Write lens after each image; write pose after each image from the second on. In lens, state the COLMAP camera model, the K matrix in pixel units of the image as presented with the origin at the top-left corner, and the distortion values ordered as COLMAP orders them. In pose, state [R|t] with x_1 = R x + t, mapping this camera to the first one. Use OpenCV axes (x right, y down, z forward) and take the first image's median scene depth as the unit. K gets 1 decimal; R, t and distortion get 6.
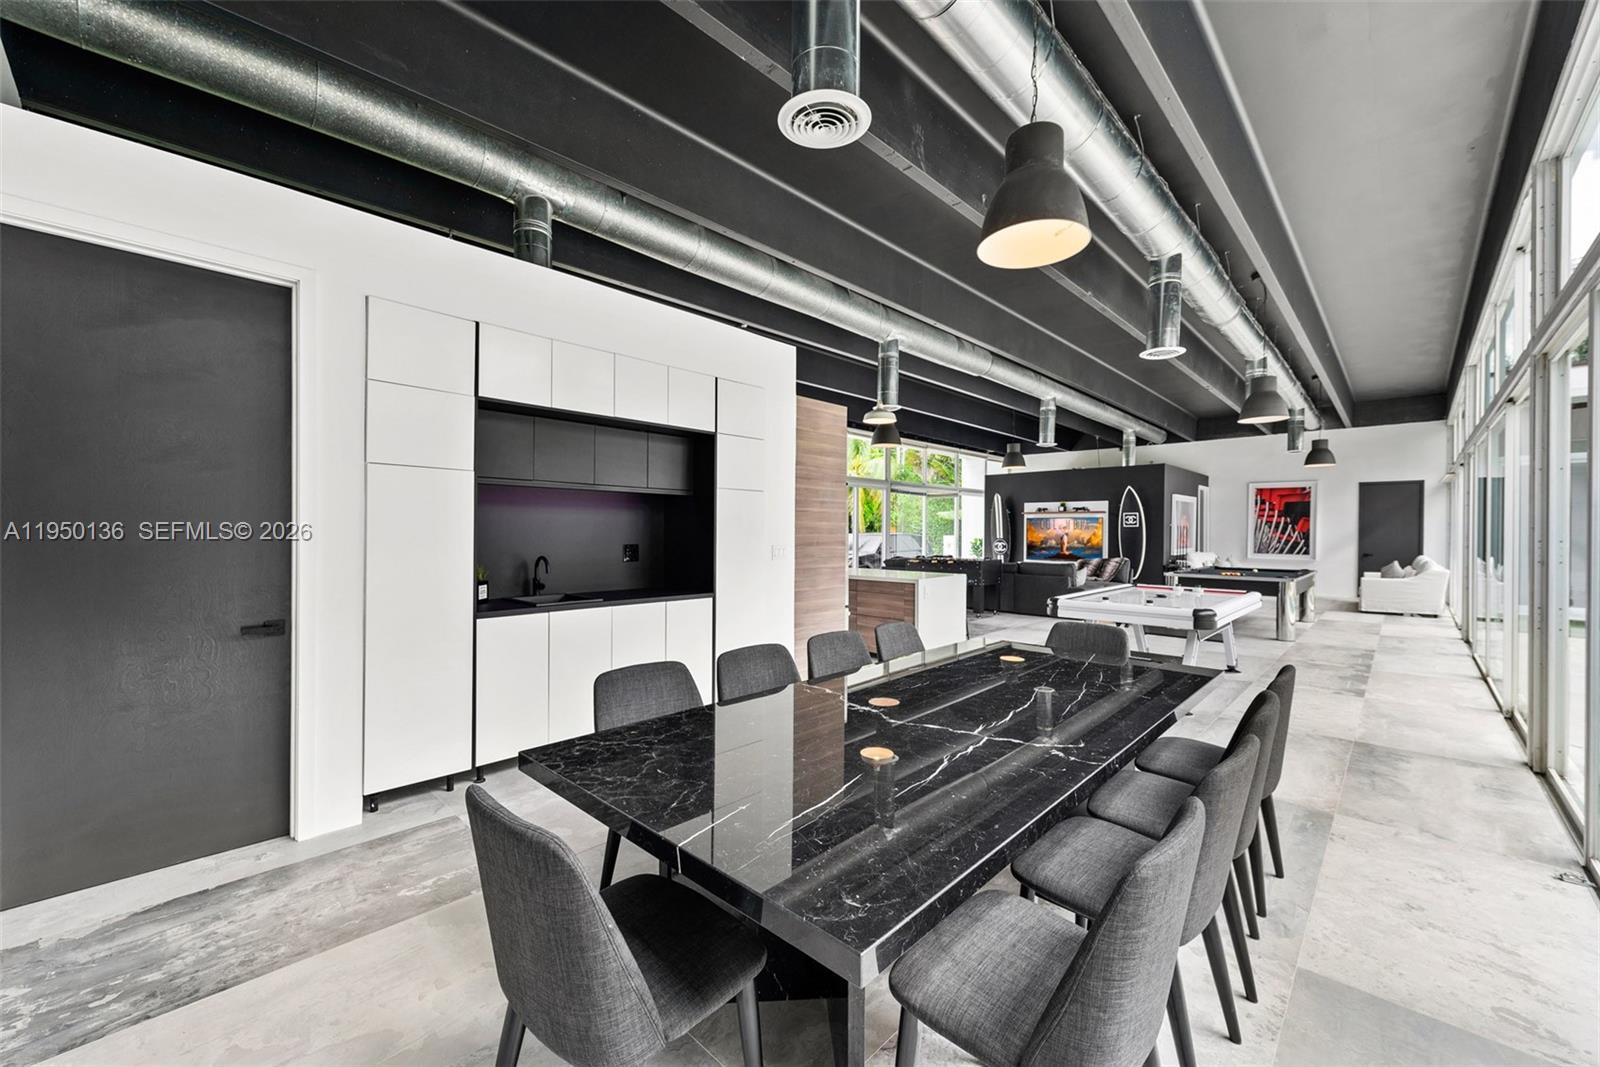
lens RADIAL K [[638.3, 0, 797.8], [0, 638.3, 509.5], [0, 0, 1]] dist [-0.000450, -0.000285]
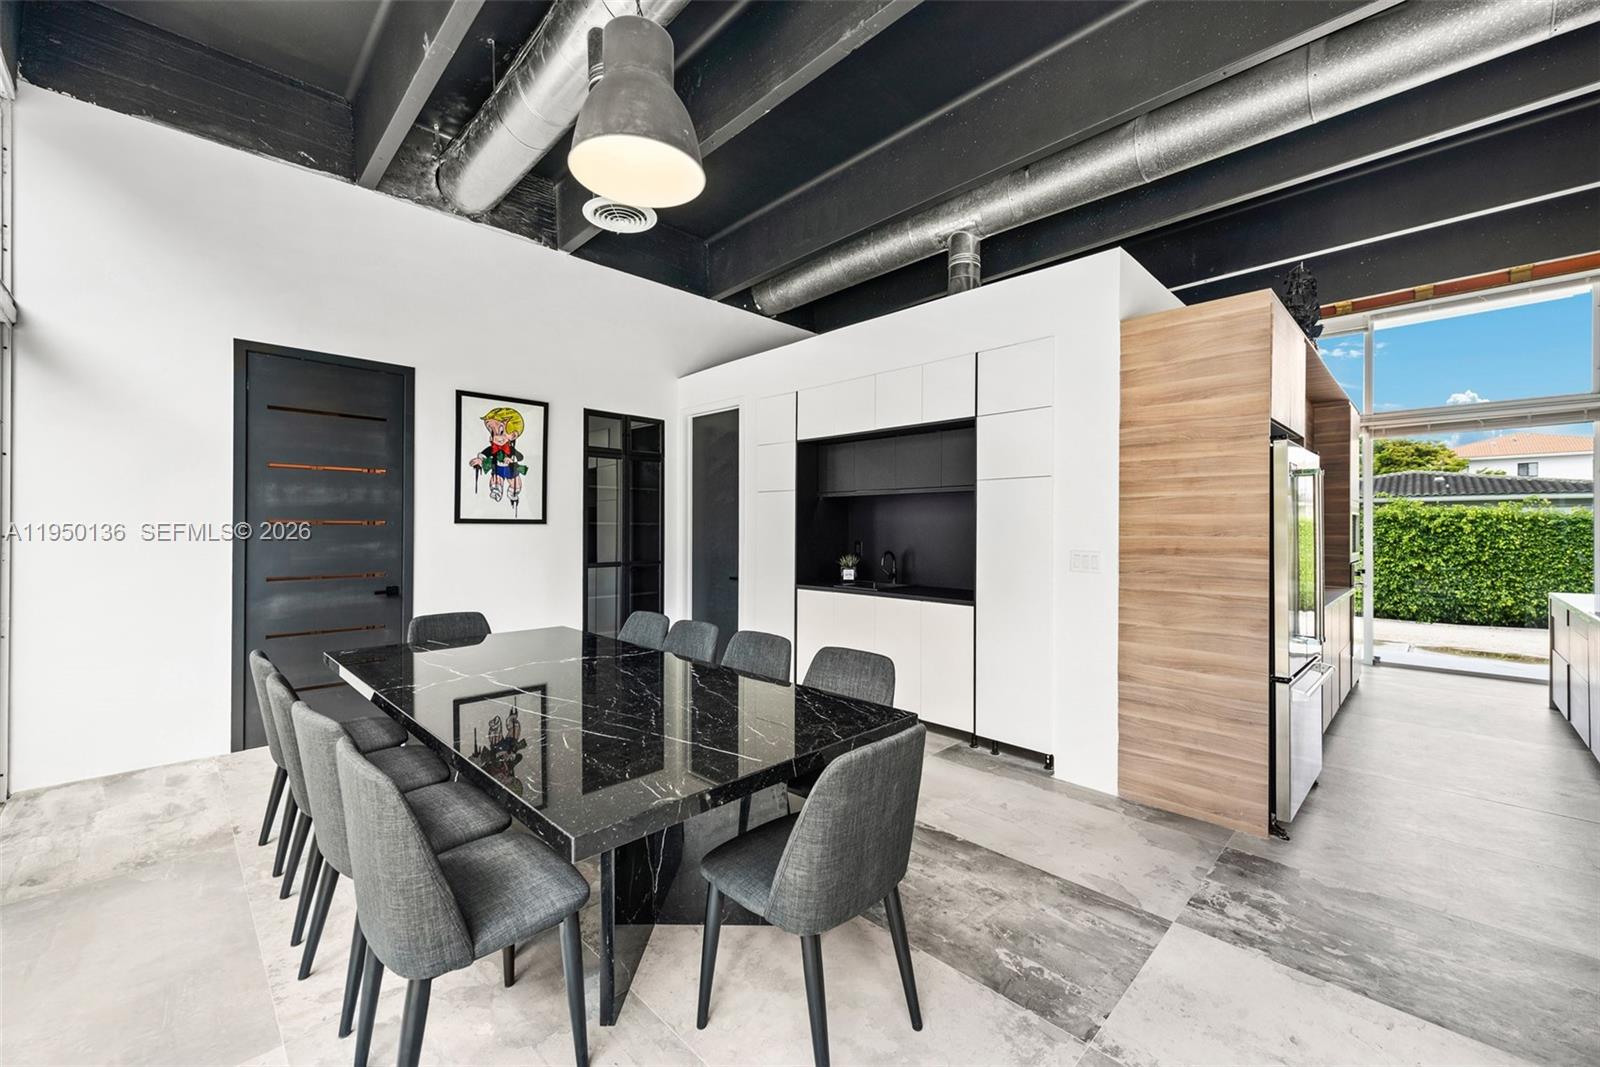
lens RADIAL K [[638.3, 0, 797.8], [0, 638.3, 509.5], [0, 0, 1]] dist [-0.000450, -0.000285]
pose [[-0.045345, -0.038145, -0.998243, 0.707833], [0.027751, 0.998837, -0.039428, 0.031560], [0.998586, -0.029490, -0.044233, 0.754723]]
